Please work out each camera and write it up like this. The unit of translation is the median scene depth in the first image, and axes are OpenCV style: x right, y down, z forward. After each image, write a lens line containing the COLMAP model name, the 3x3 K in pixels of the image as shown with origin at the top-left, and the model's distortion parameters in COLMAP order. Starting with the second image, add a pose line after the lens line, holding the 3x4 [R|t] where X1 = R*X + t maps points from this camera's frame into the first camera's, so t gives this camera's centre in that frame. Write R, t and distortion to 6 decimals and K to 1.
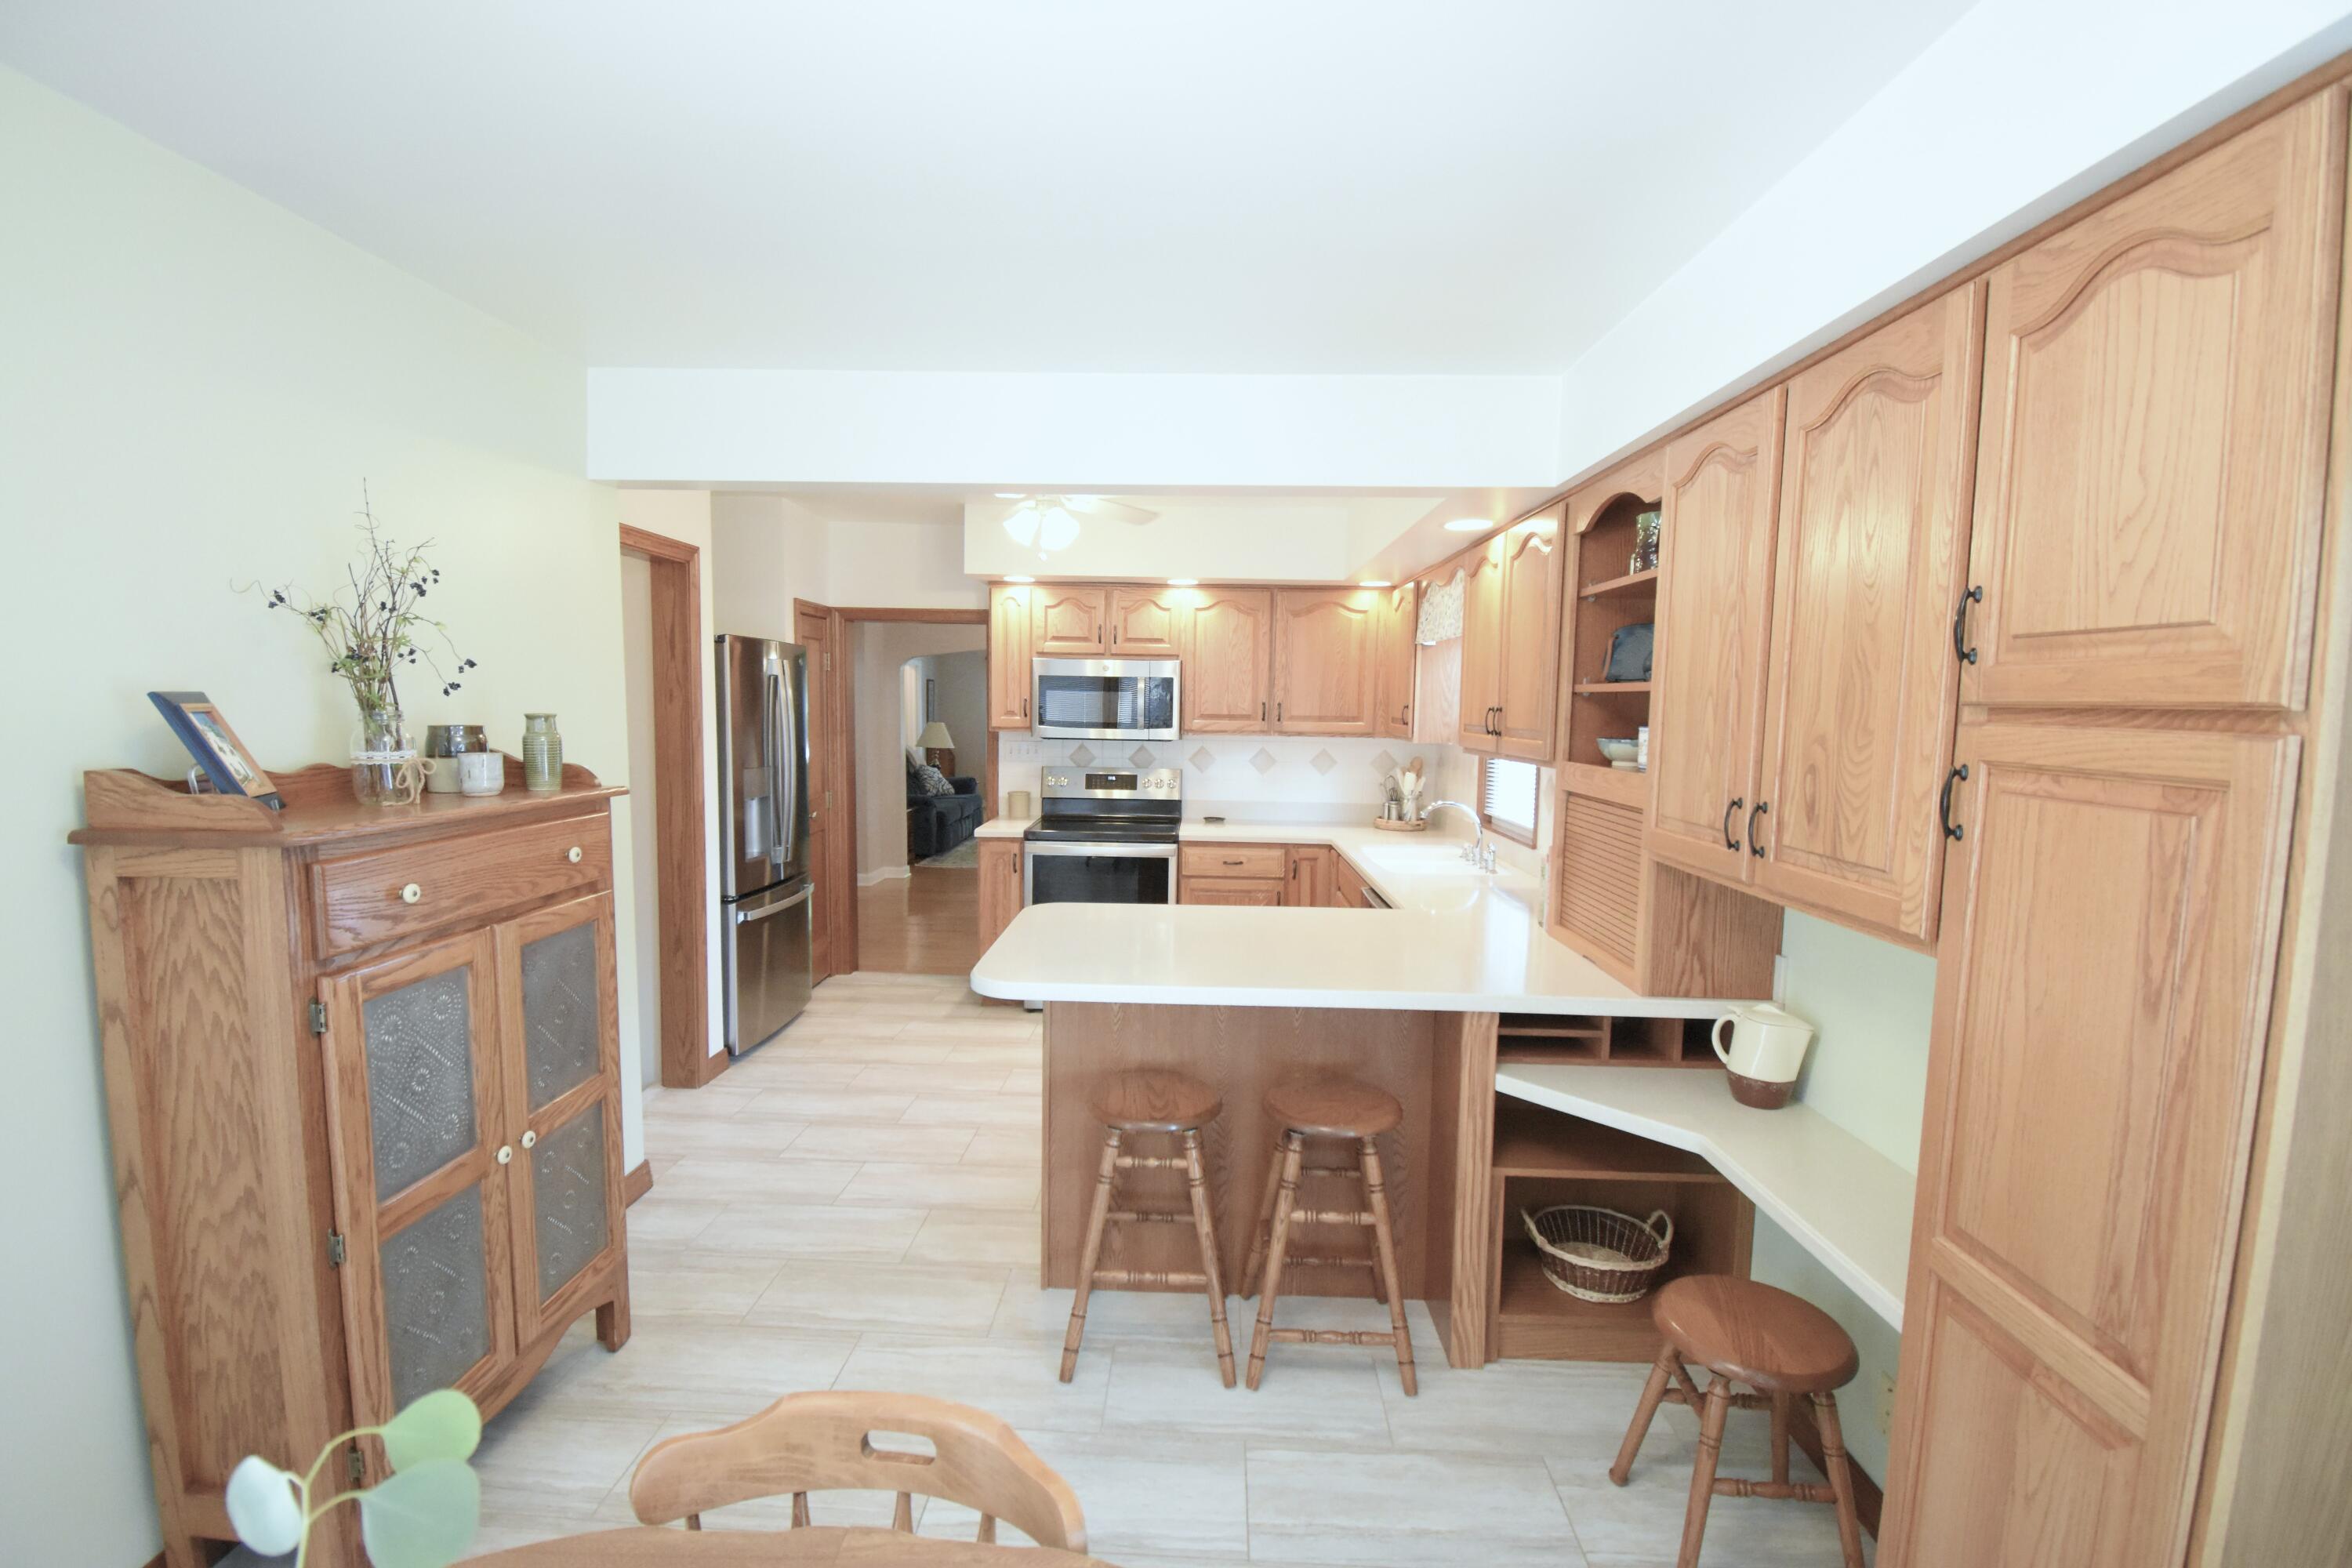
lens RADIAL K [[1037.6, 0, 1171.6], [0, 1037.6, 794.3], [0, 0, 1]] dist [0.014238, -0.021433]
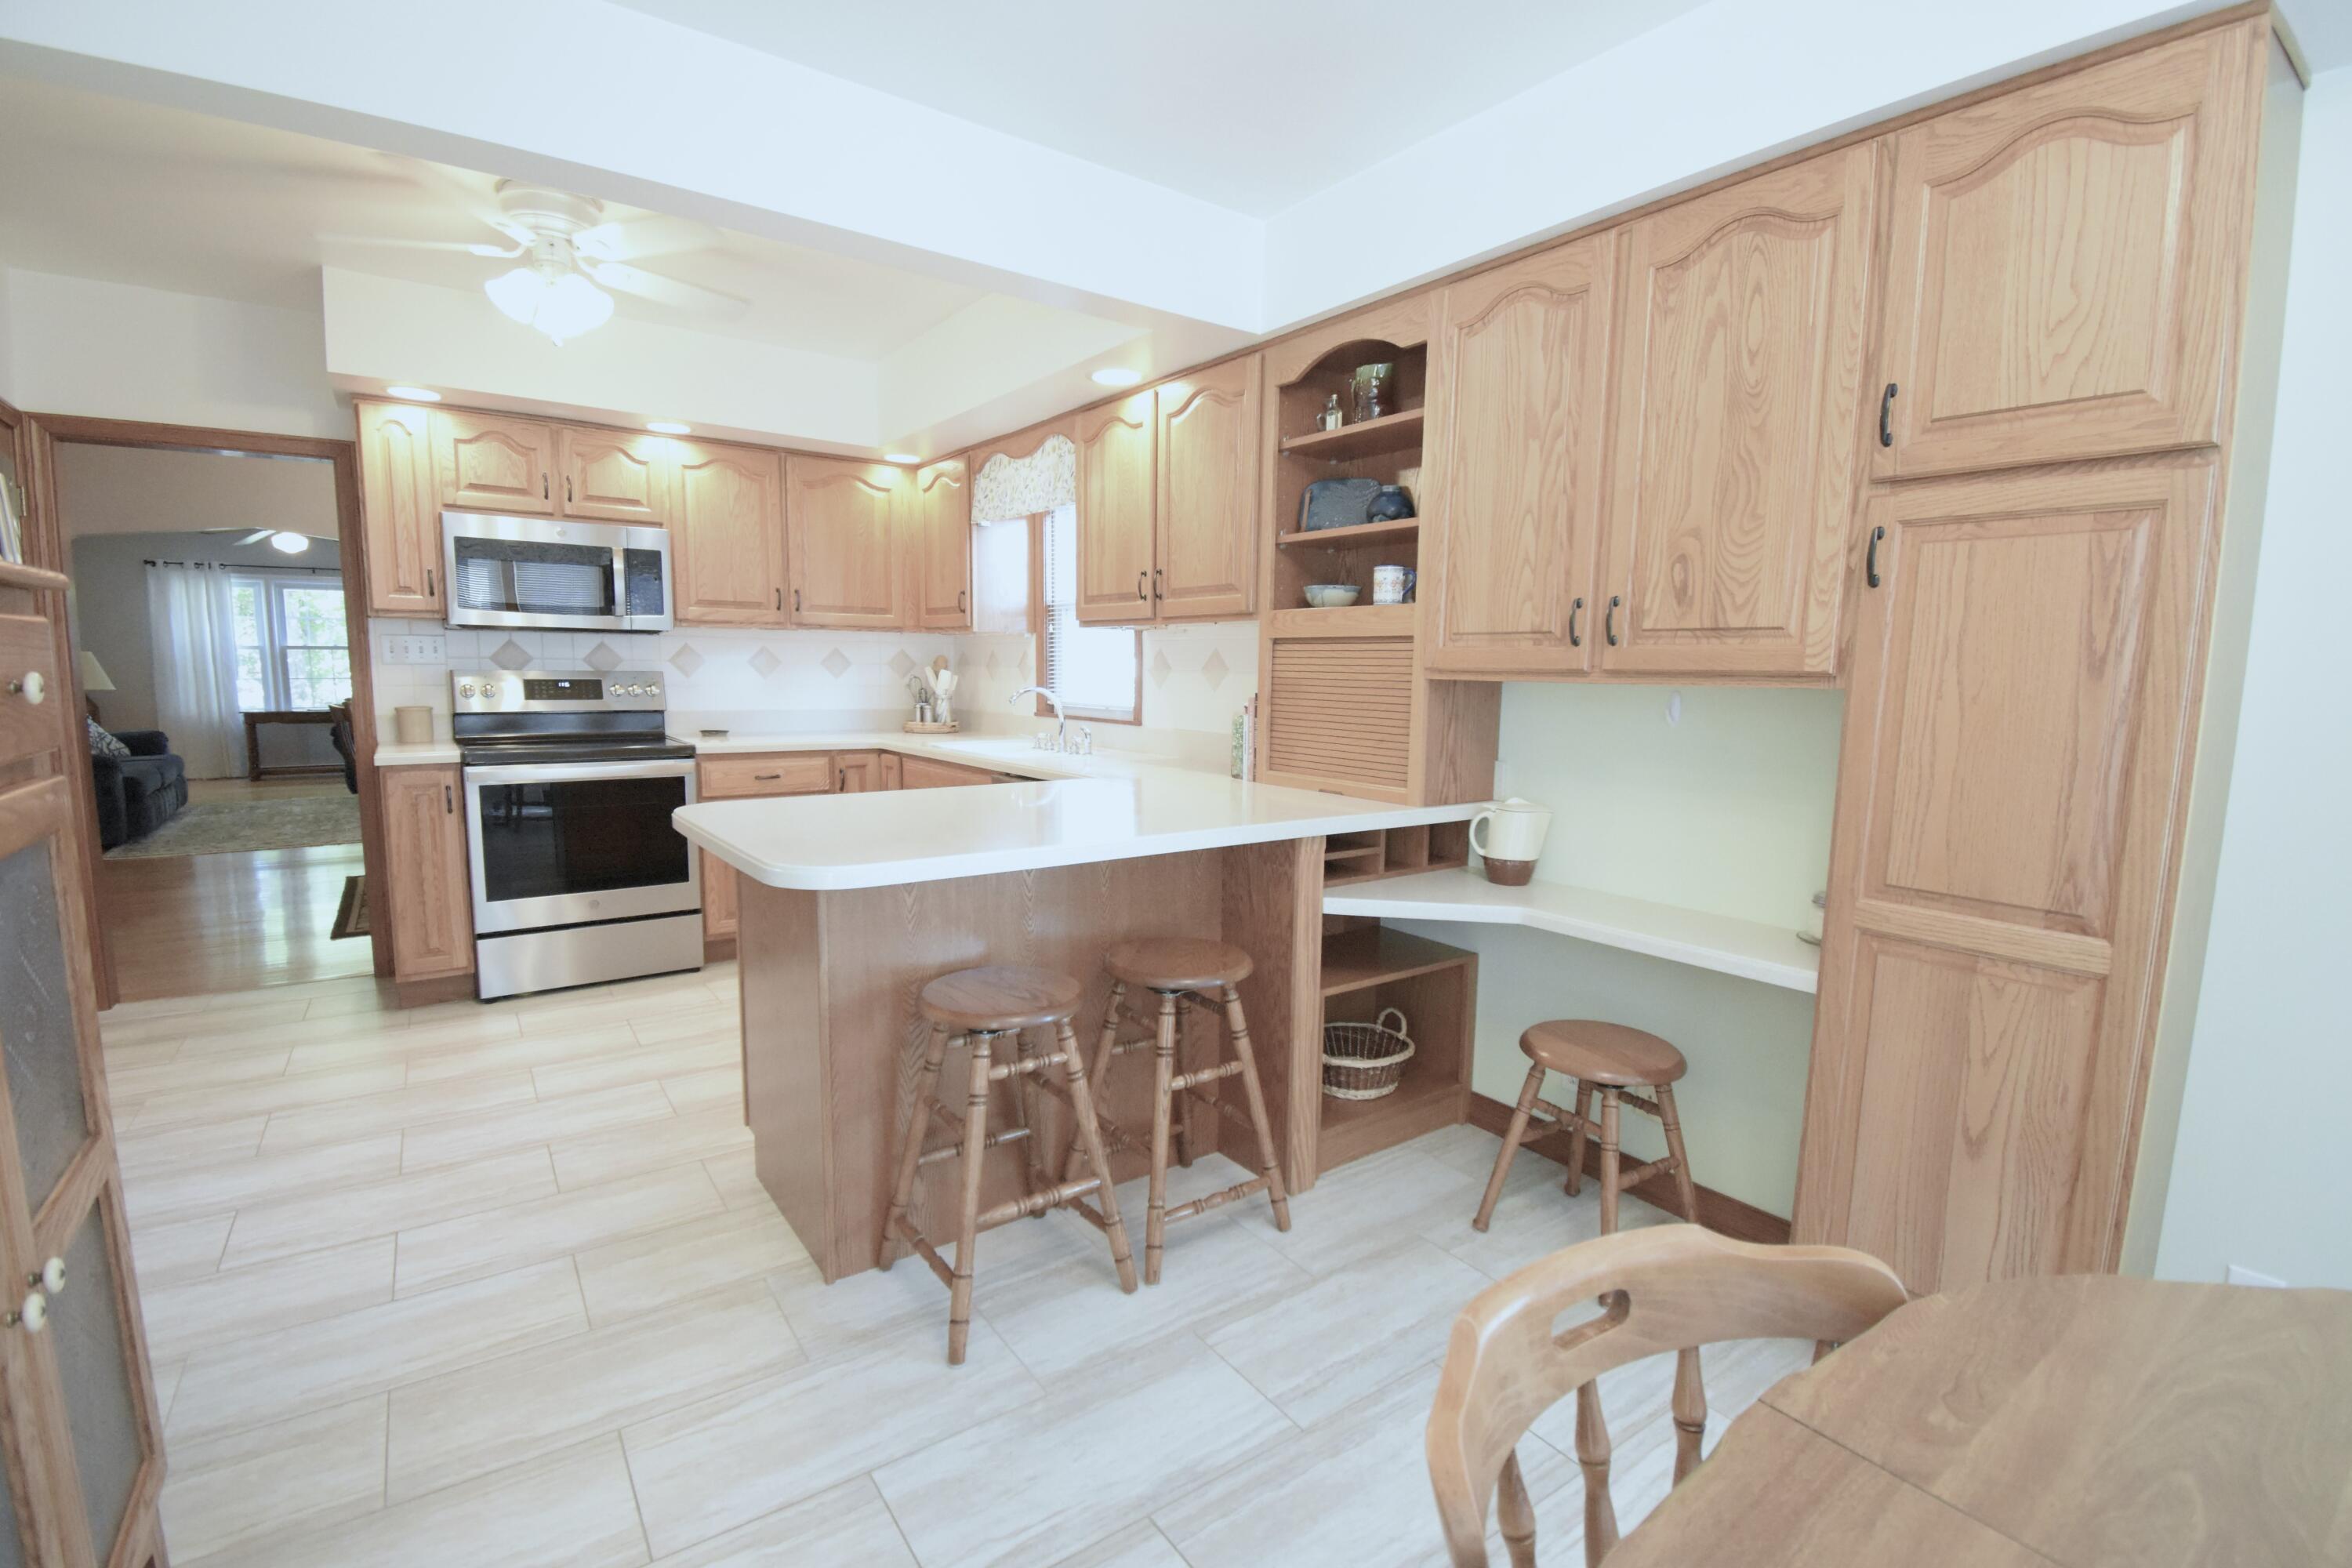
lens RADIAL K [[1037.6, 0, 1175.4], [0, 1037.6, 796.0], [0, 0, 1]] dist [0.014238, -0.021433]
pose [[0.790072, -0.081631, 0.607555, -0.409705], [0.053726, 0.996501, 0.064024, 0.097289], [-0.610655, -0.017942, 0.791693, 0.285857]]
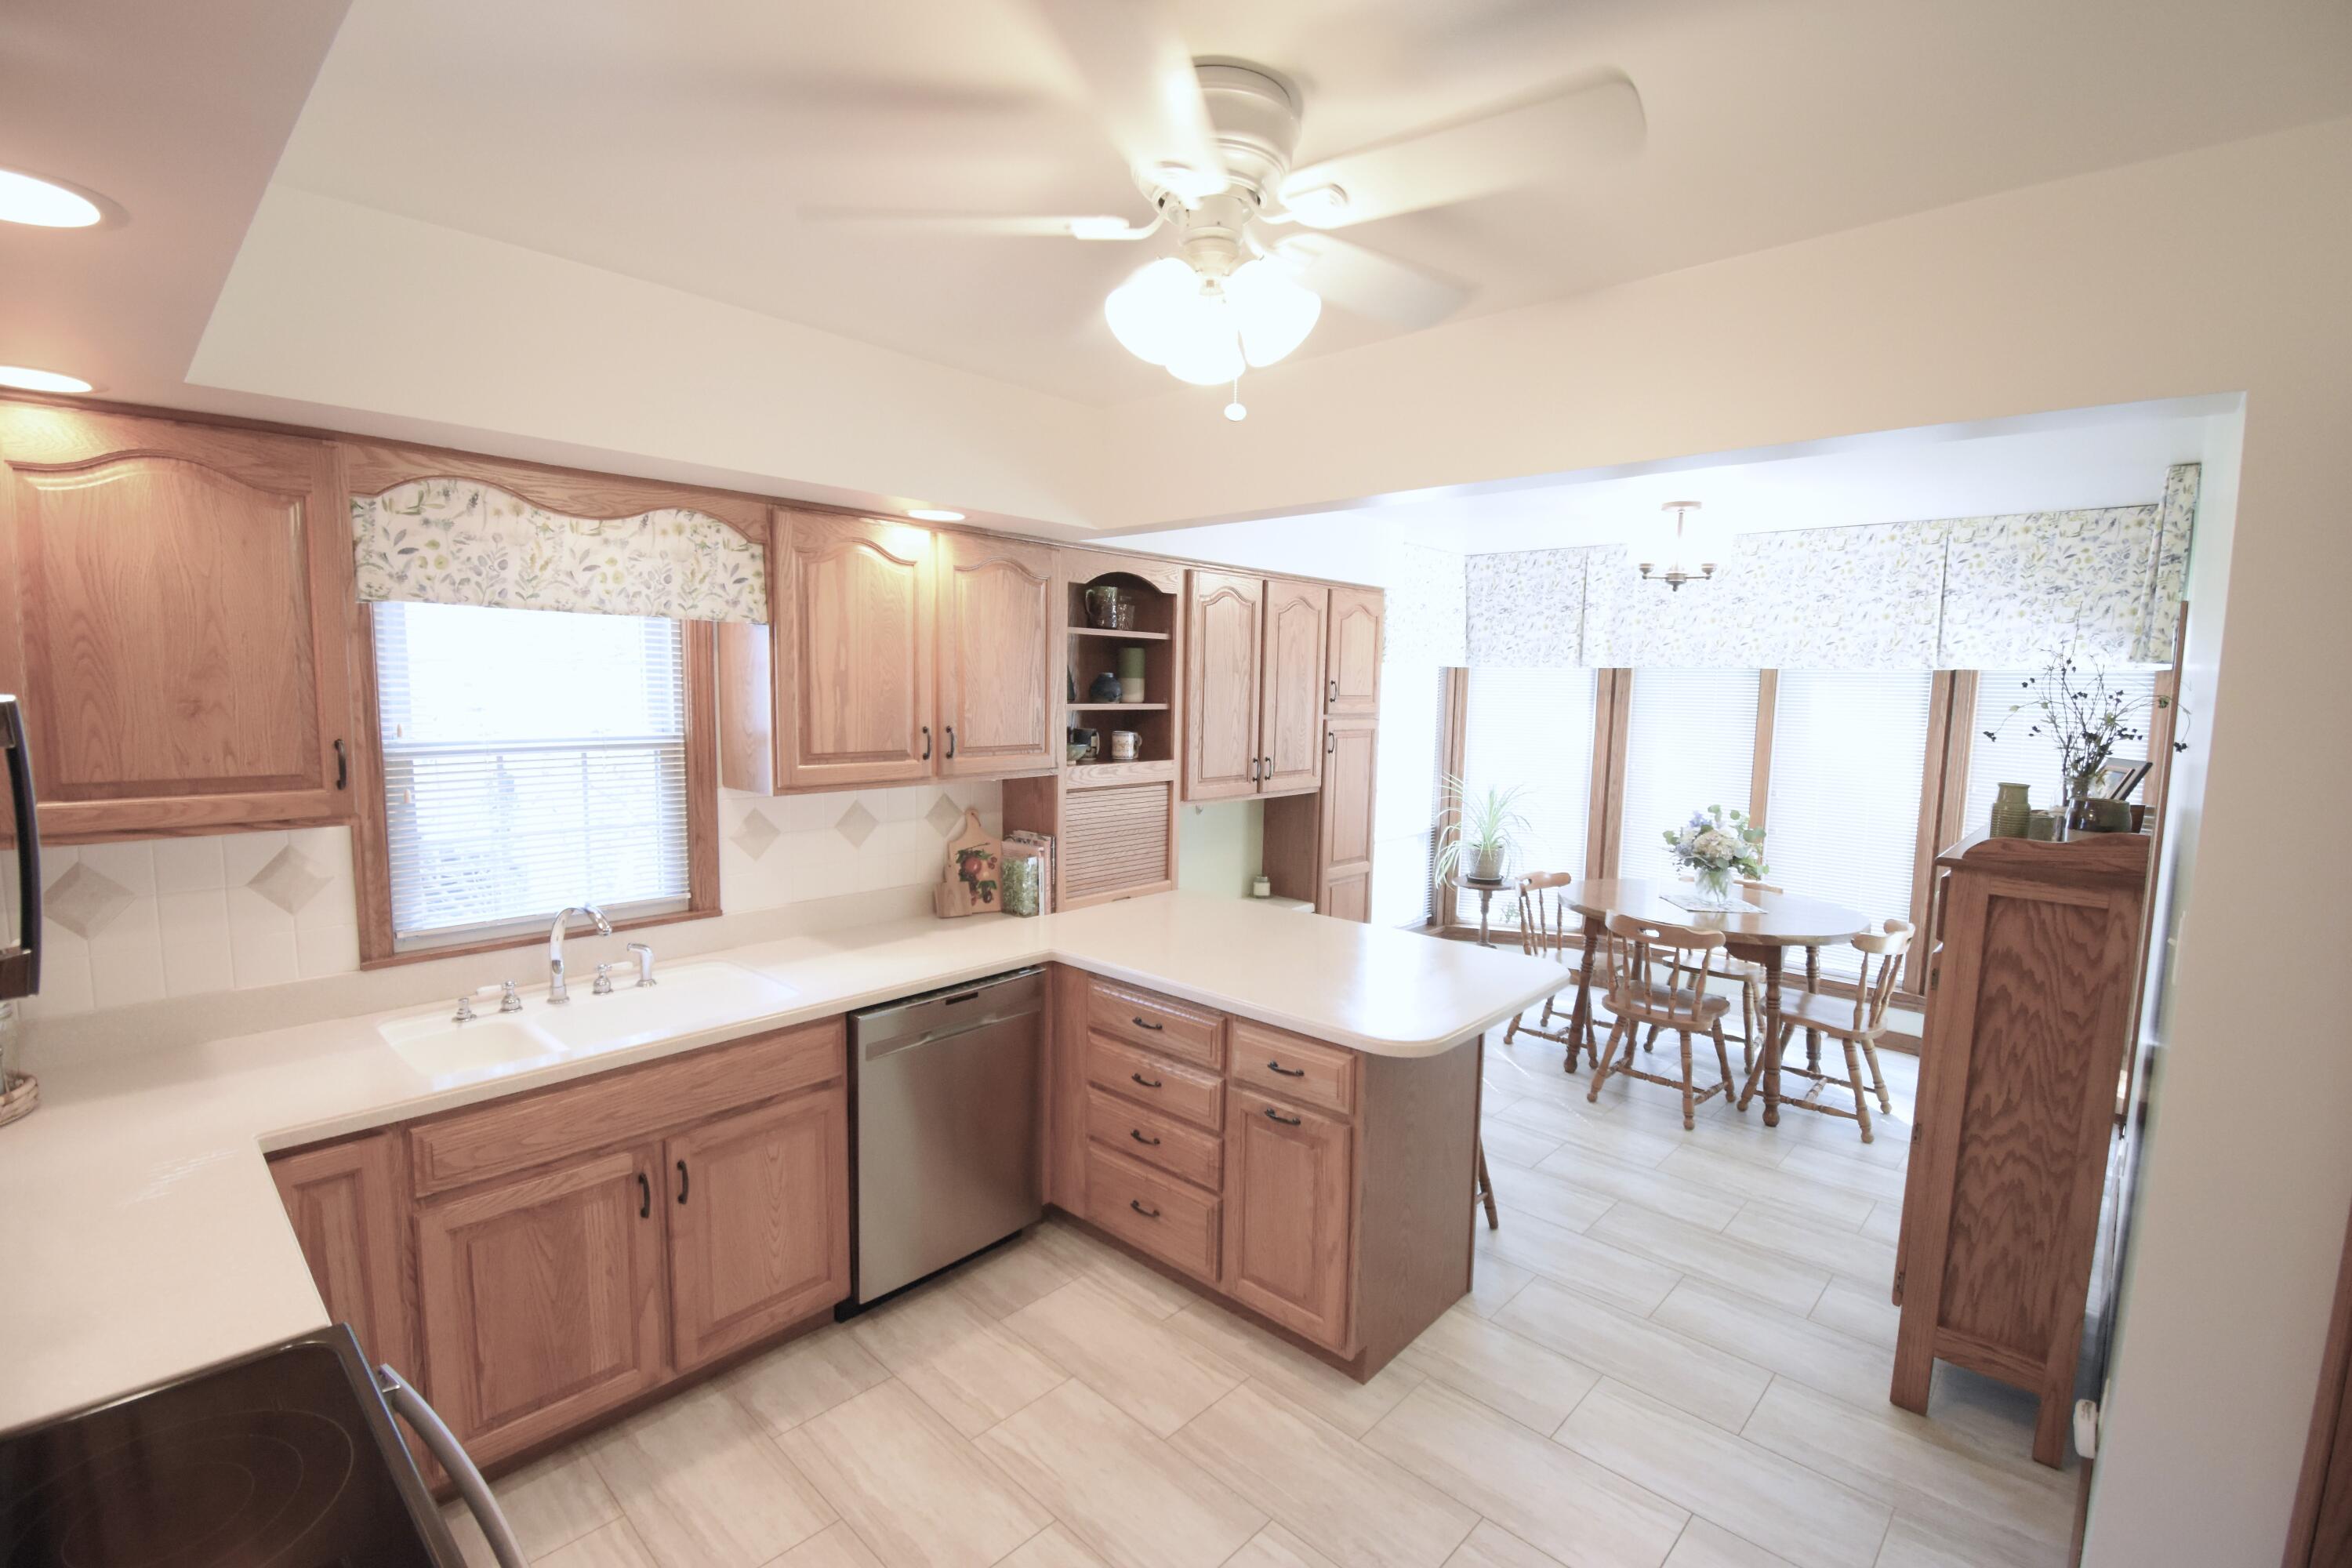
lens RADIAL K [[1037.6, 0, 1170.7], [0, 1037.6, 802.7], [0, 0, 1]] dist [0.014238, -0.021433]
pose [[-0.752418, -0.100957, 0.650903, -0.617517], [0.032464, 0.981300, 0.189729, -0.263084], [-0.657885, 0.163887, -0.735070, 2.200865]]
